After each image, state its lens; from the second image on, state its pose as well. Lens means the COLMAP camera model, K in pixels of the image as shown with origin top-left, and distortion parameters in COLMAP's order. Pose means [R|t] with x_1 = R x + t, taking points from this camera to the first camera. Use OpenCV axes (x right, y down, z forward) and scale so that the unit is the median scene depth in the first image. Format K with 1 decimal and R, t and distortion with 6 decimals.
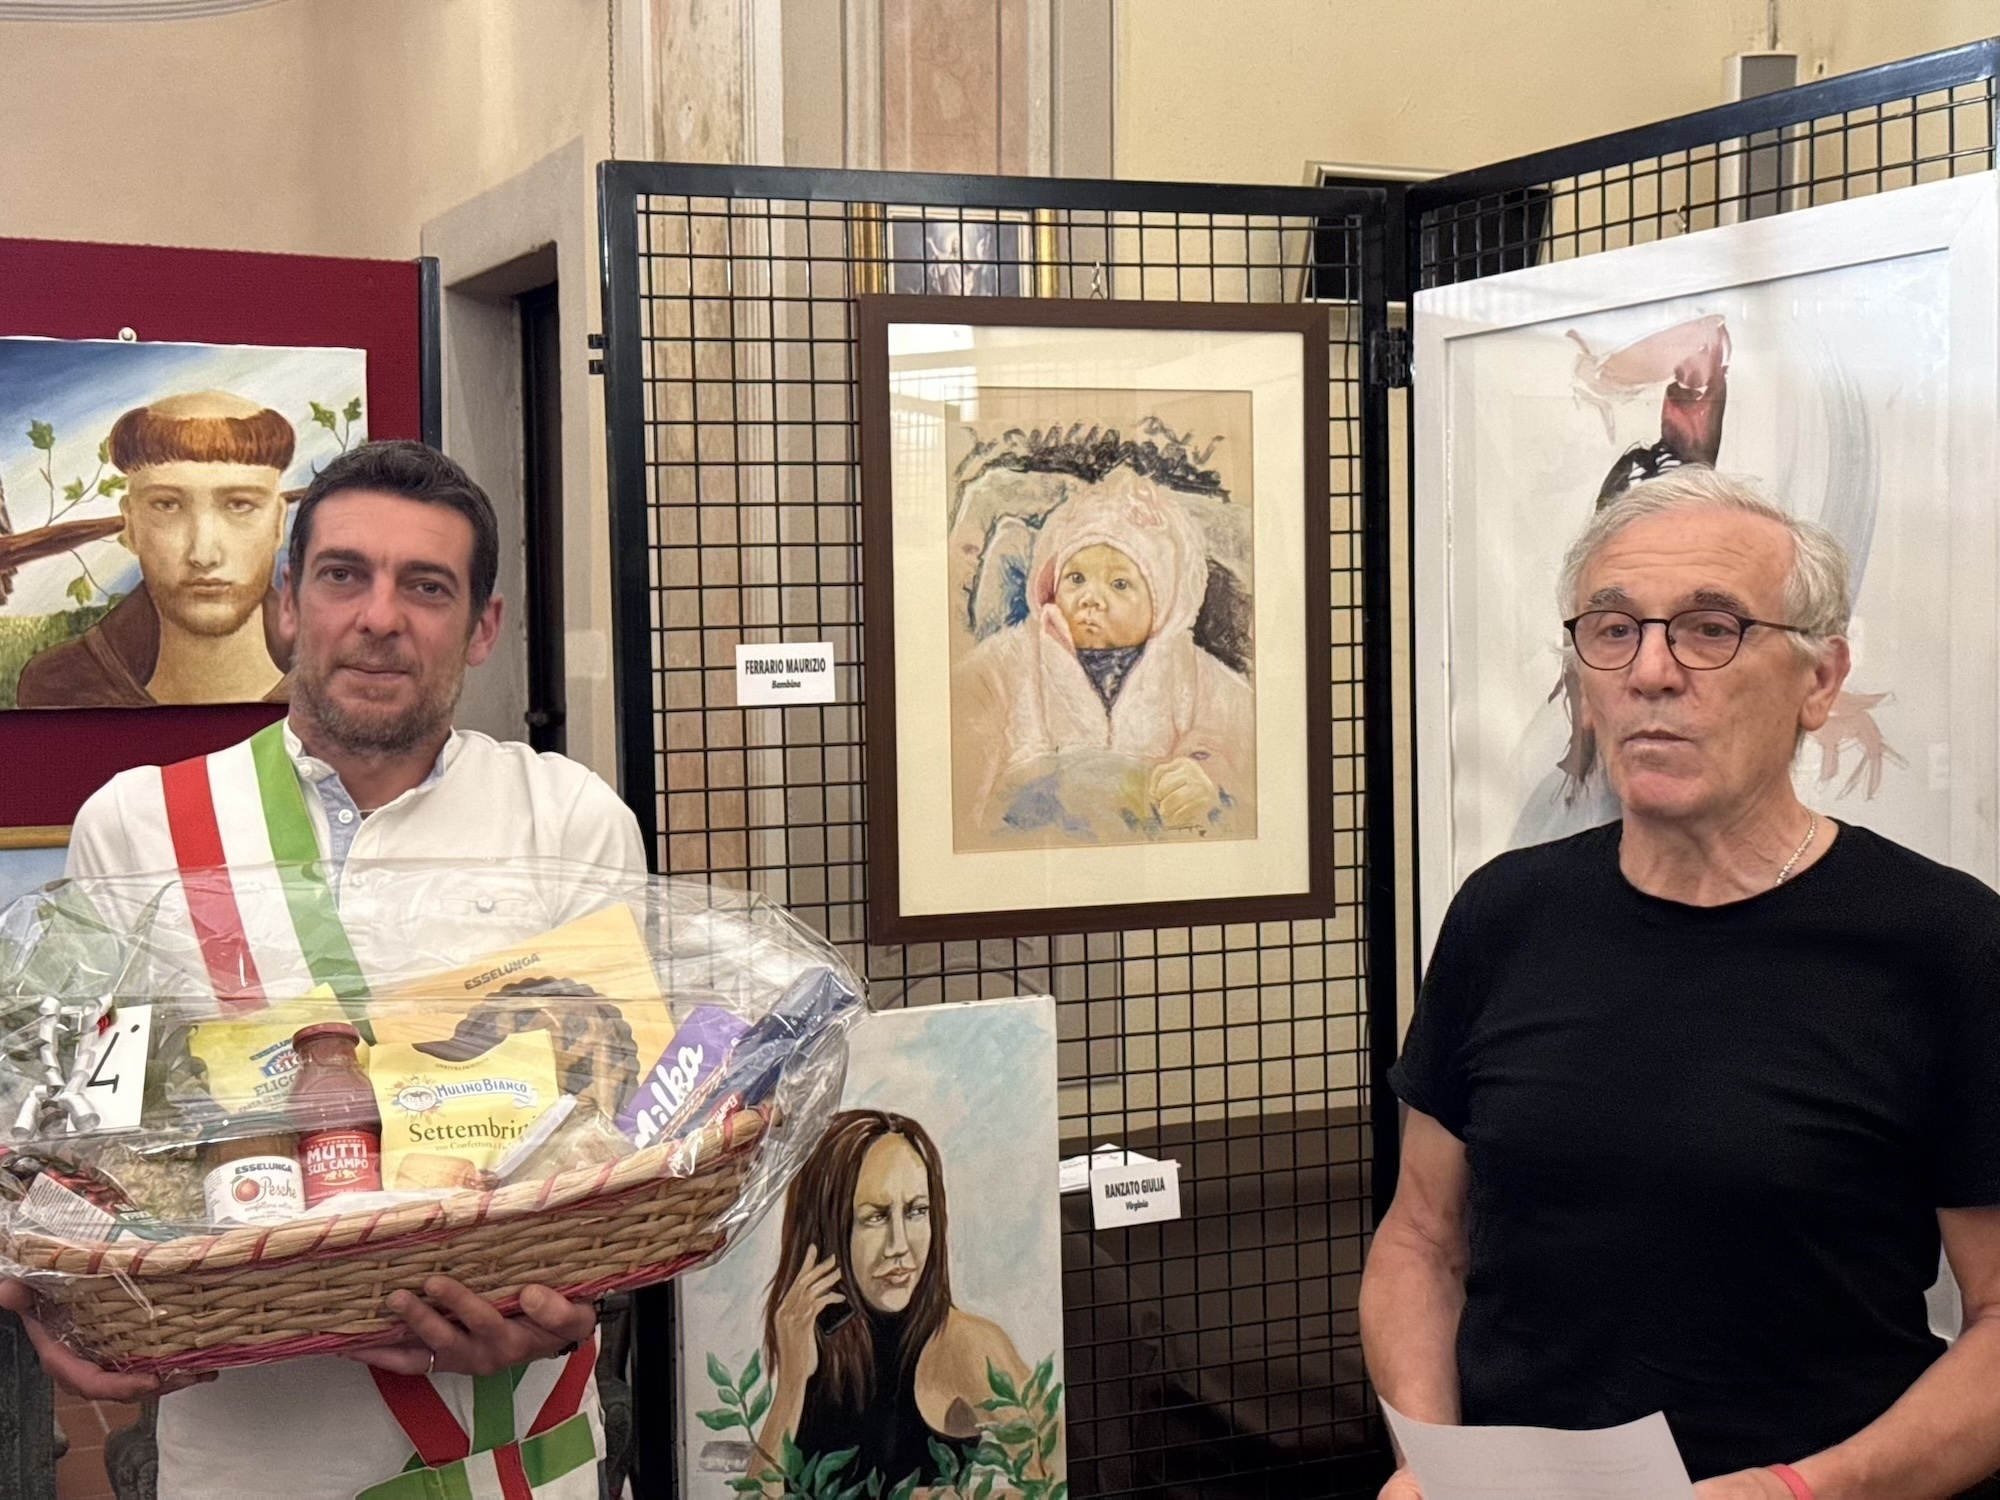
lens RADIAL K [[2801.8, 0, 996.4], [0, 2801.8, 760.4], [0, 0, 1]] dist [0.187726, -0.322353]
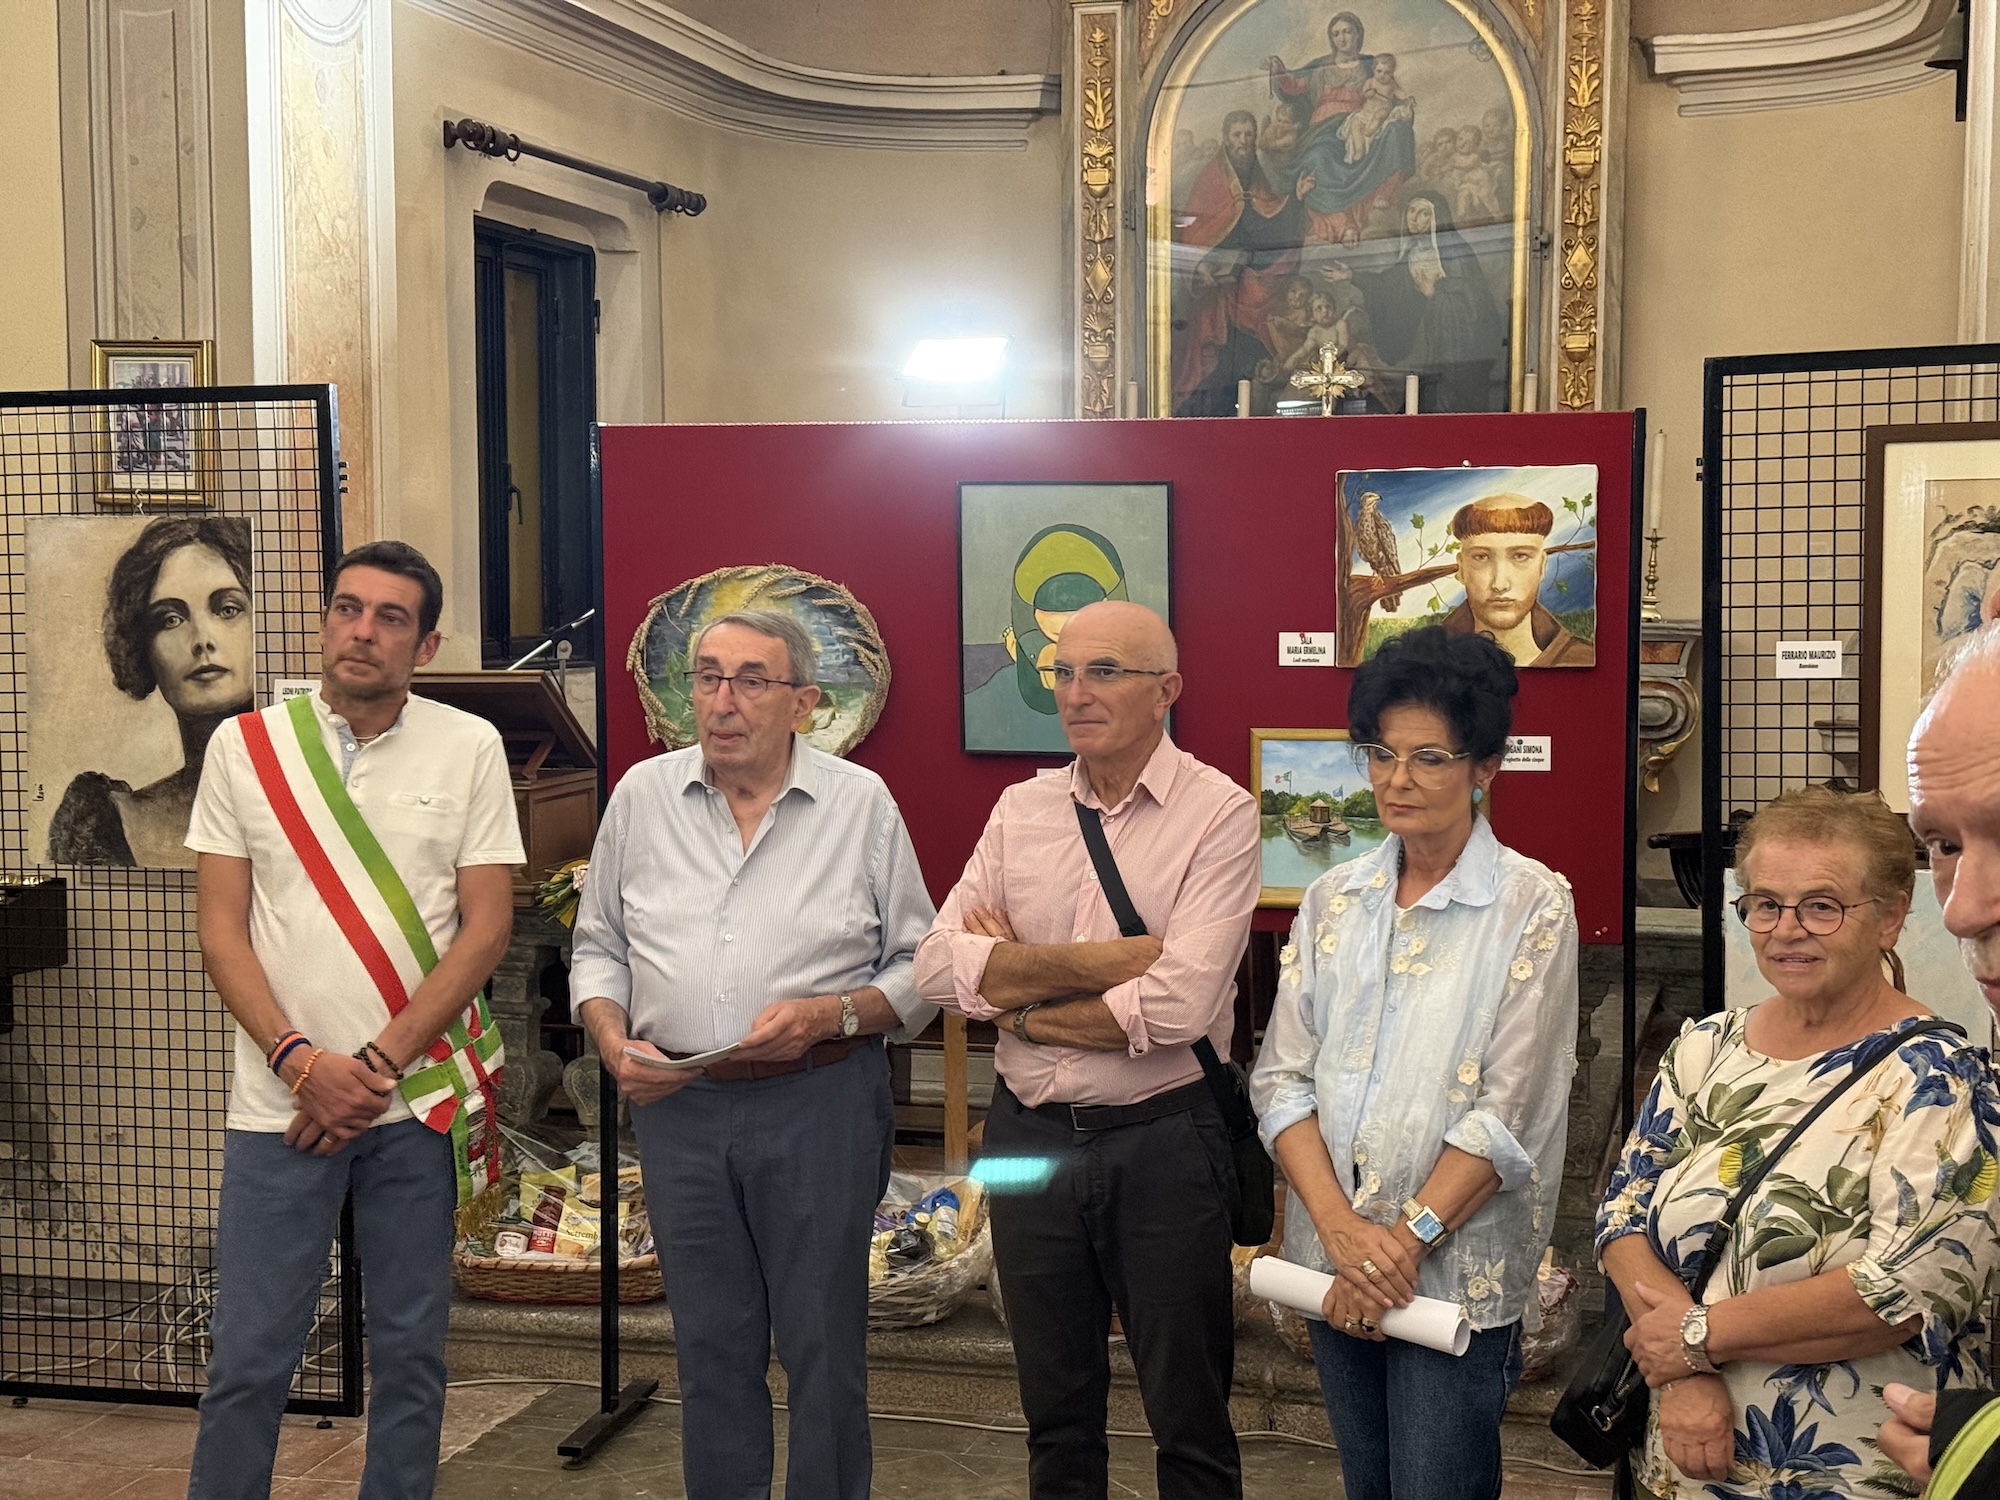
lens RADIAL K [[2801.8, 0, 996.4], [0, 2801.8, 760.4], [0, 0, 1]] dist [0.187726, -0.322353]
pose [[0.755503, 0.052790, -0.653014, 0.640206], [-0.035992, 0.998587, 0.039086, -0.018736], [0.654155, -0.006027, 0.756336, -0.553237]]
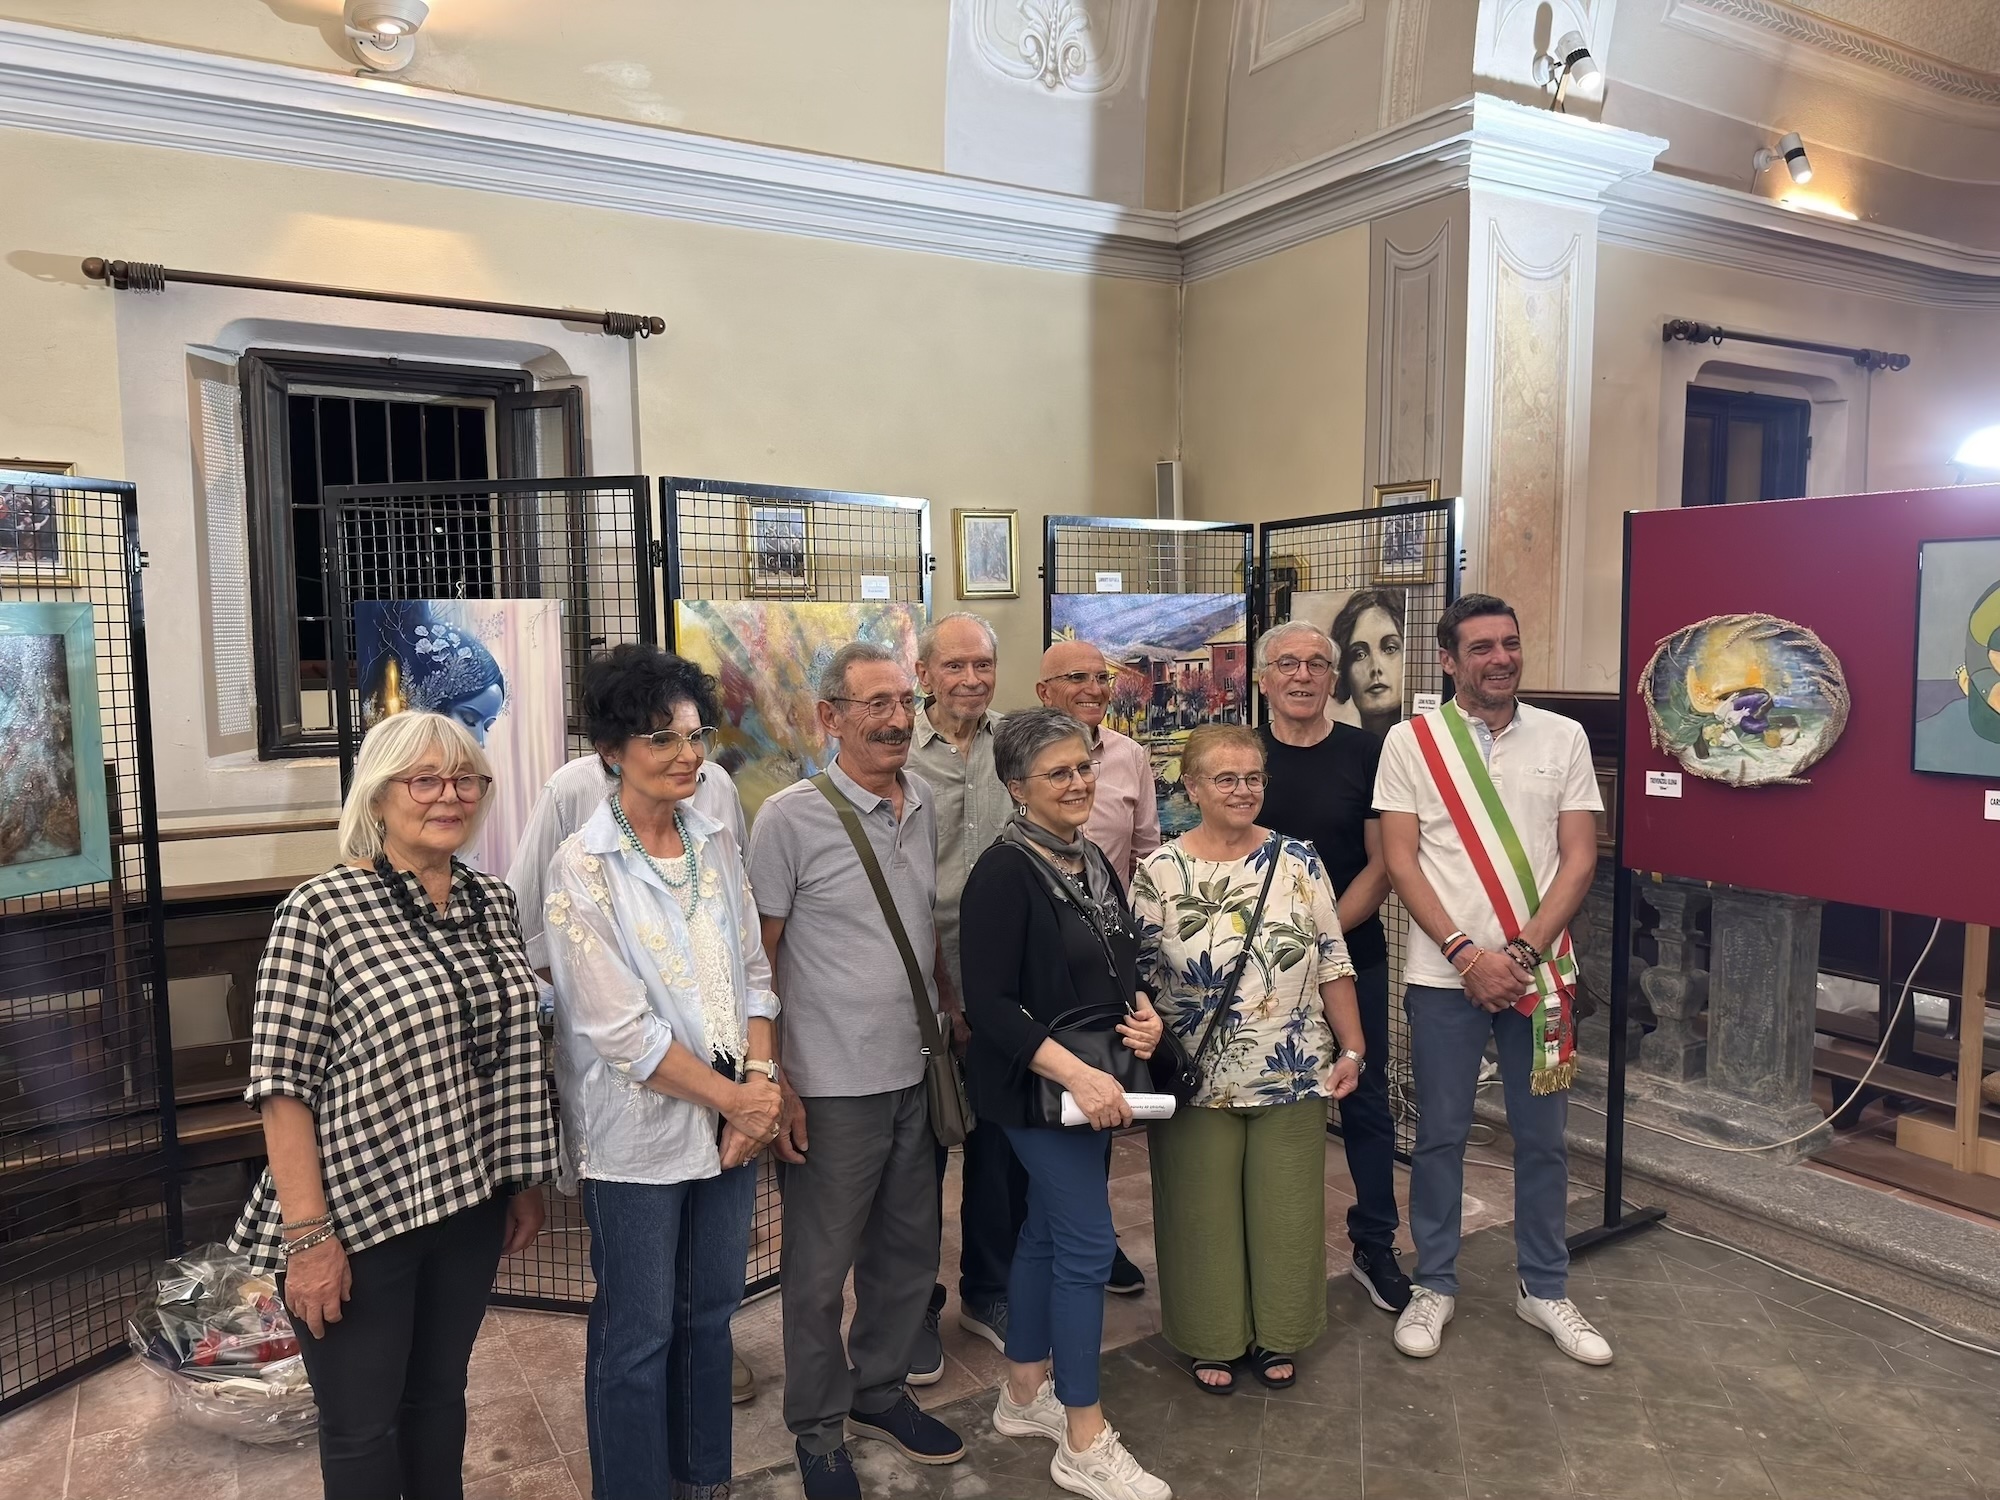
lens RADIAL K [[1408.7, 0, 989.4], [0, 1408.7, 759.8], [0, 0, 1]] dist [0.143768, -0.255712]
pose [[0.084666, 0.097854, -0.991593, 0.457243], [-0.044493, 0.994545, 0.094347, -0.033212], [0.995416, 0.036131, 0.088557, 0.020672]]
